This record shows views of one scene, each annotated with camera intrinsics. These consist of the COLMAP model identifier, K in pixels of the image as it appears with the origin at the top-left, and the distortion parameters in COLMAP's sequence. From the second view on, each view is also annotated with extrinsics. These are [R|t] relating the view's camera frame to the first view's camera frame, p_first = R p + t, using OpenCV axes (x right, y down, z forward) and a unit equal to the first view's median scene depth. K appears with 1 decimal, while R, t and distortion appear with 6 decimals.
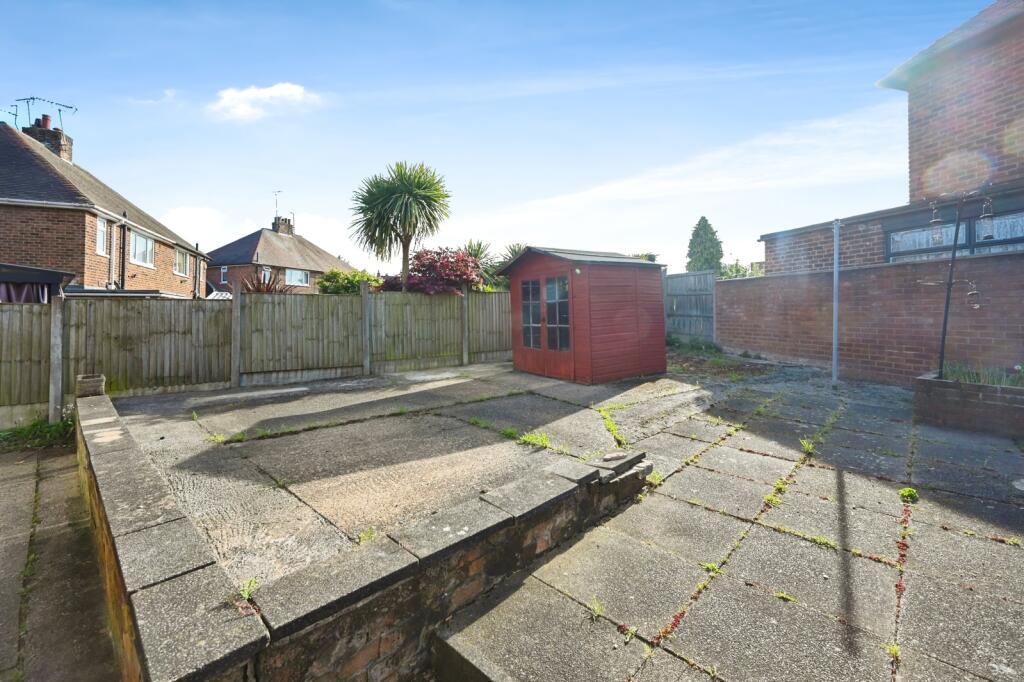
lens RADIAL K [[425.5, 0, 512.6], [0, 425.5, 312.0], [0, 0, 1]] dist [-0.003008, -0.000360]
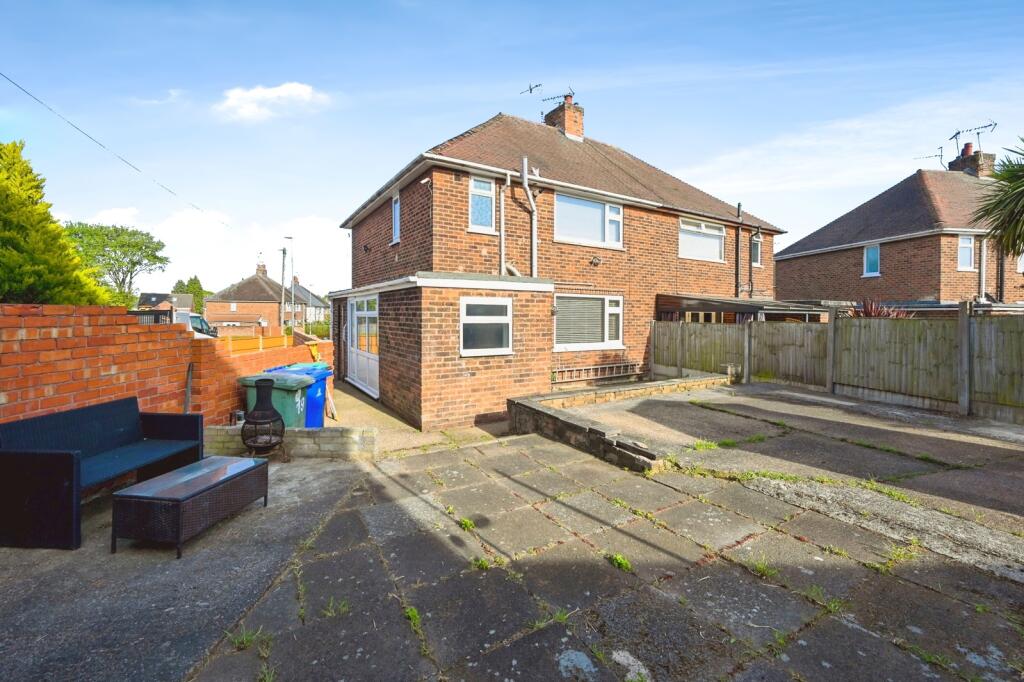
lens RADIAL K [[425.5, 0, 512.6], [0, 425.5, 312.0], [0, 0, 1]] dist [-0.003008, -0.000360]
pose [[-0.258943, -0.001185, -0.965892, 0.749560], [-0.005426, 0.999985, 0.000228, -0.053018], [0.965877, 0.005300, -0.258946, 0.393668]]
